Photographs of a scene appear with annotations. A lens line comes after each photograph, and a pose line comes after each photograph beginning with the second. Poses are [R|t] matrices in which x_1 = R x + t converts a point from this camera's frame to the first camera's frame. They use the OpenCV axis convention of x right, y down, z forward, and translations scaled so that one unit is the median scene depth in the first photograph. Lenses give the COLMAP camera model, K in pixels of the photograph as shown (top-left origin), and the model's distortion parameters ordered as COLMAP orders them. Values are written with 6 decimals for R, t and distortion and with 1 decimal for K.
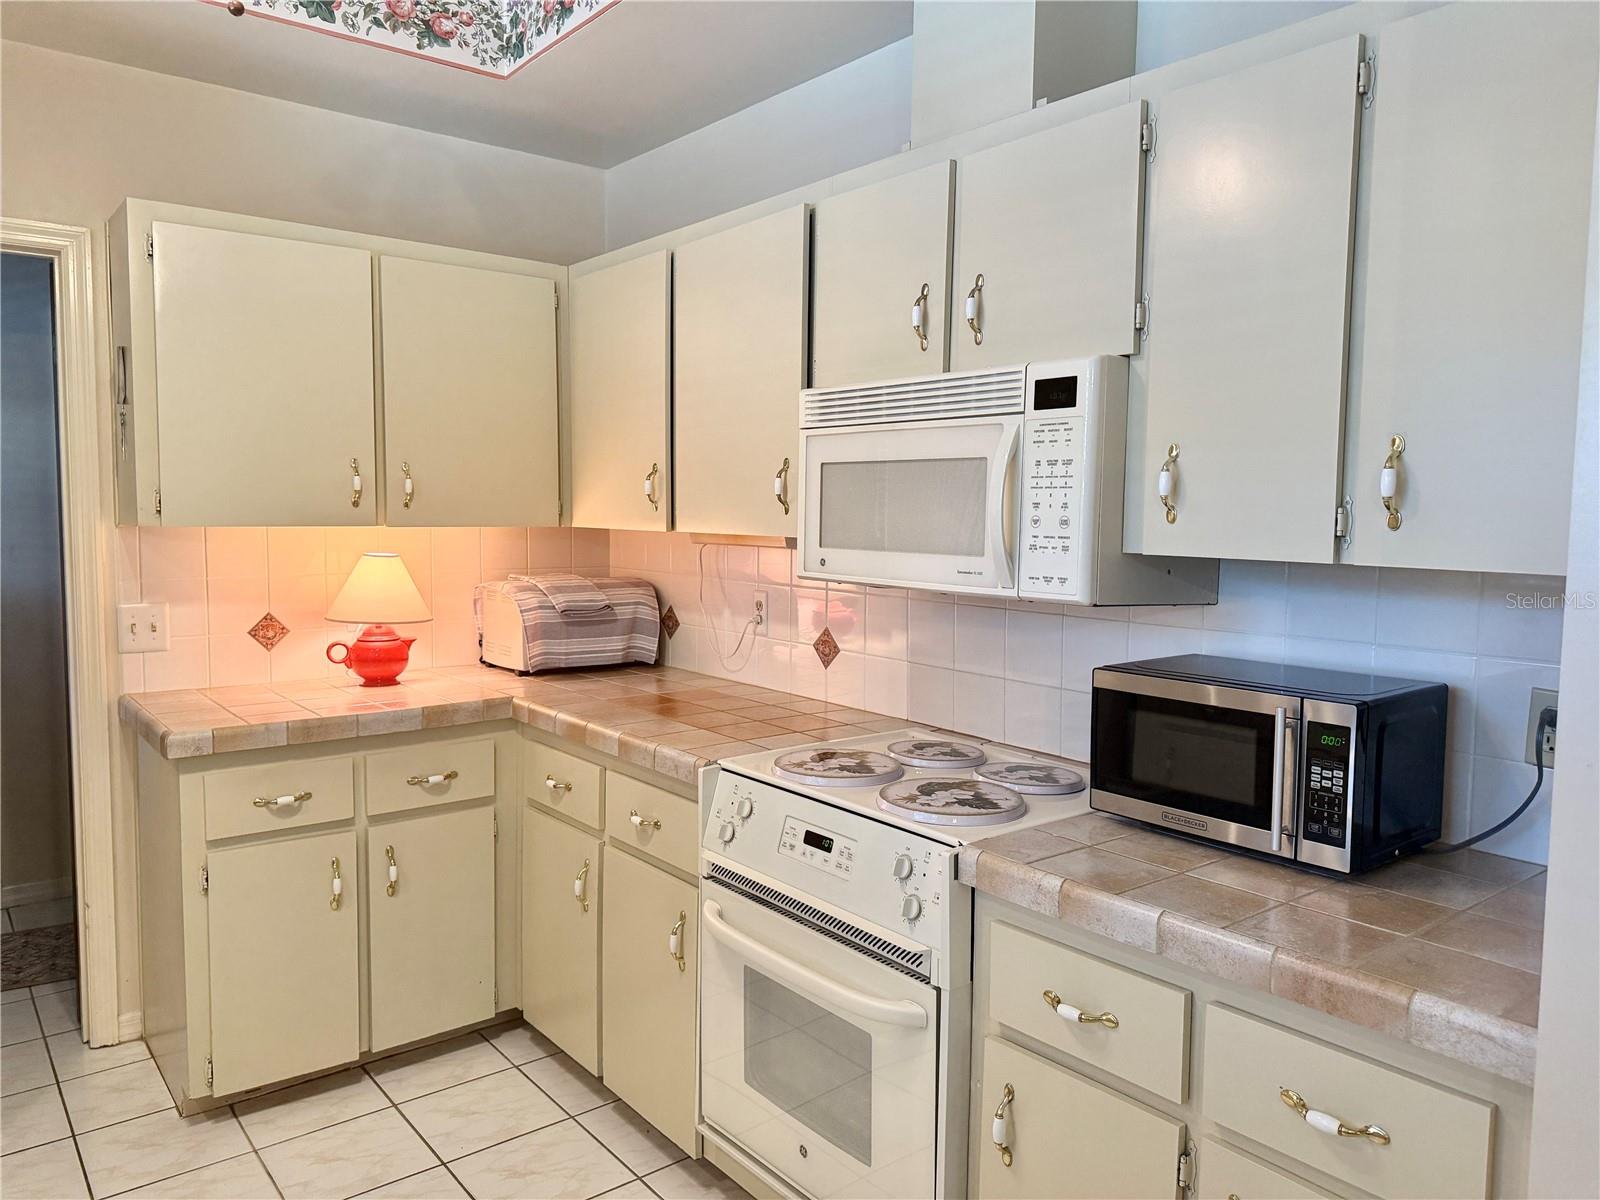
lens RADIAL K [[1143.3, 0, 807.2], [0, 1143.3, 595.2], [0, 0, 1]] dist [0.046989, -0.052986]
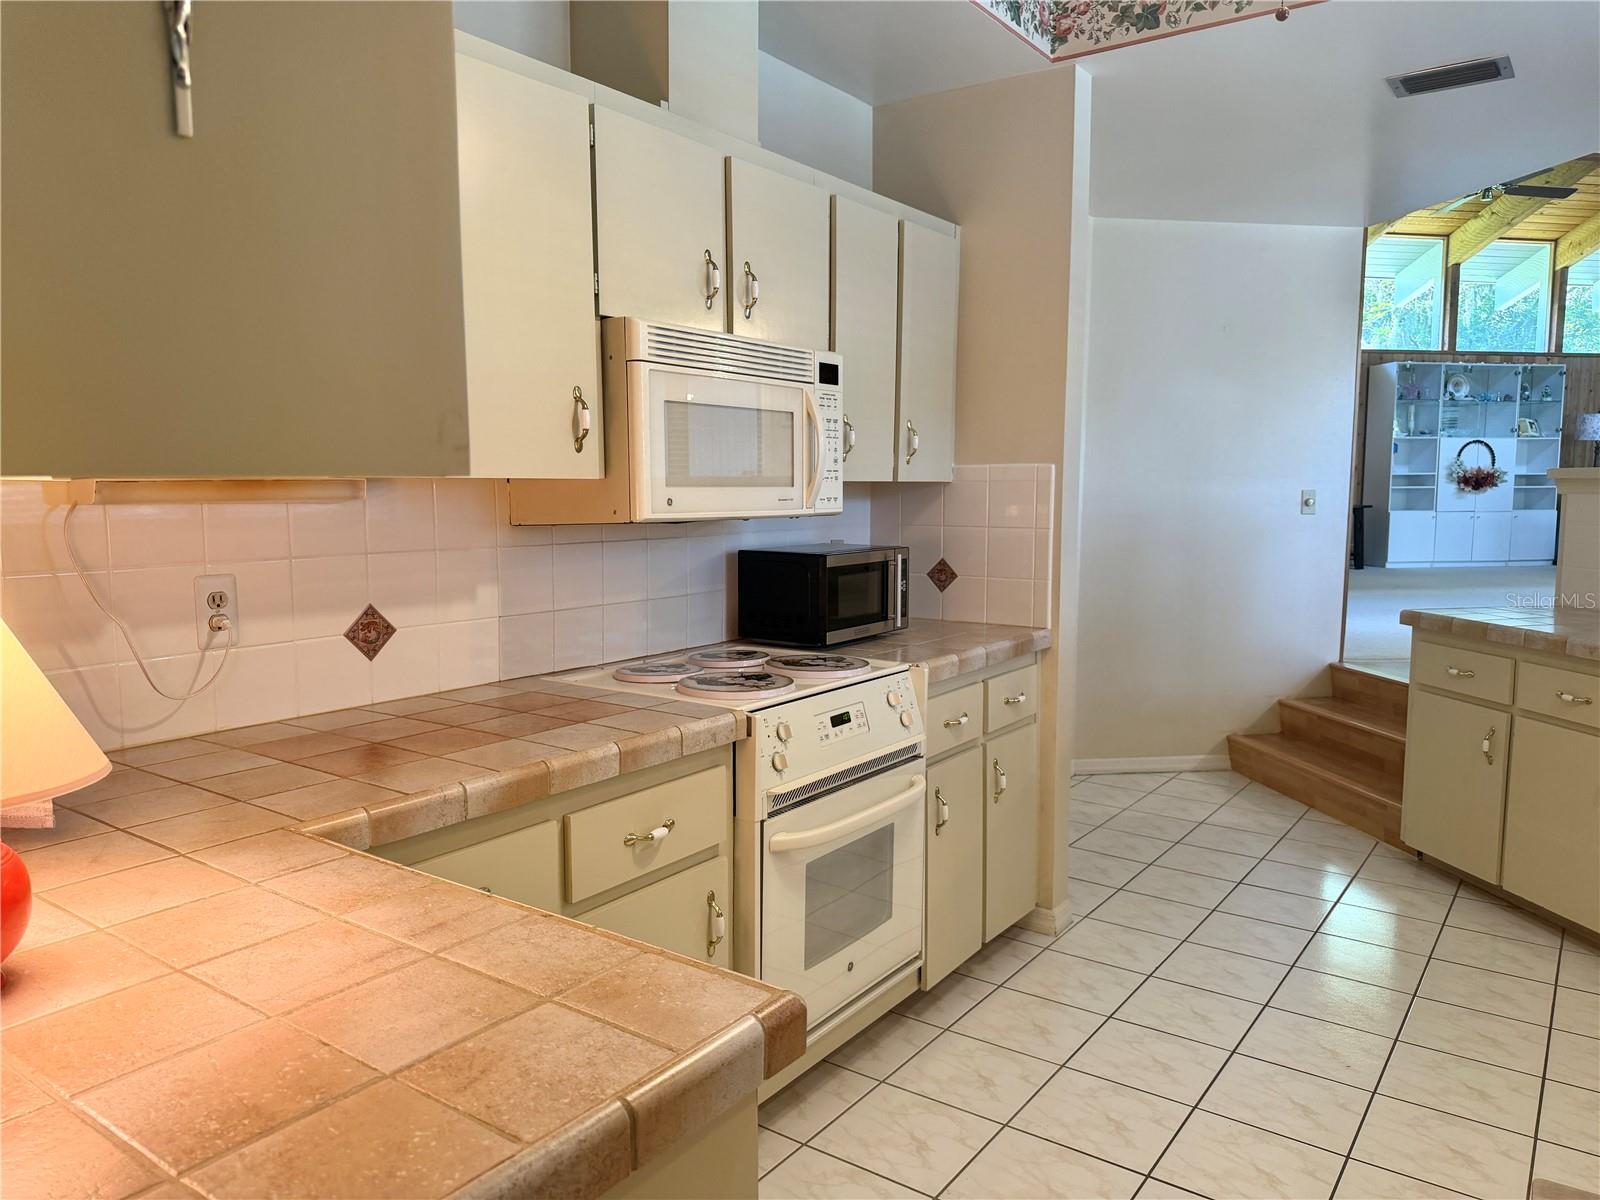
lens RADIAL K [[1143.3, 0, 803.7], [0, 1143.3, 622.9], [0, 0, 1]] dist [0.046989, -0.052986]
pose [[-0.296894, -0.124473, 0.946763, -1.163887], [0.071829, 0.985748, 0.152124, -0.080940], [-0.952205, 0.113169, -0.283722, 1.411595]]
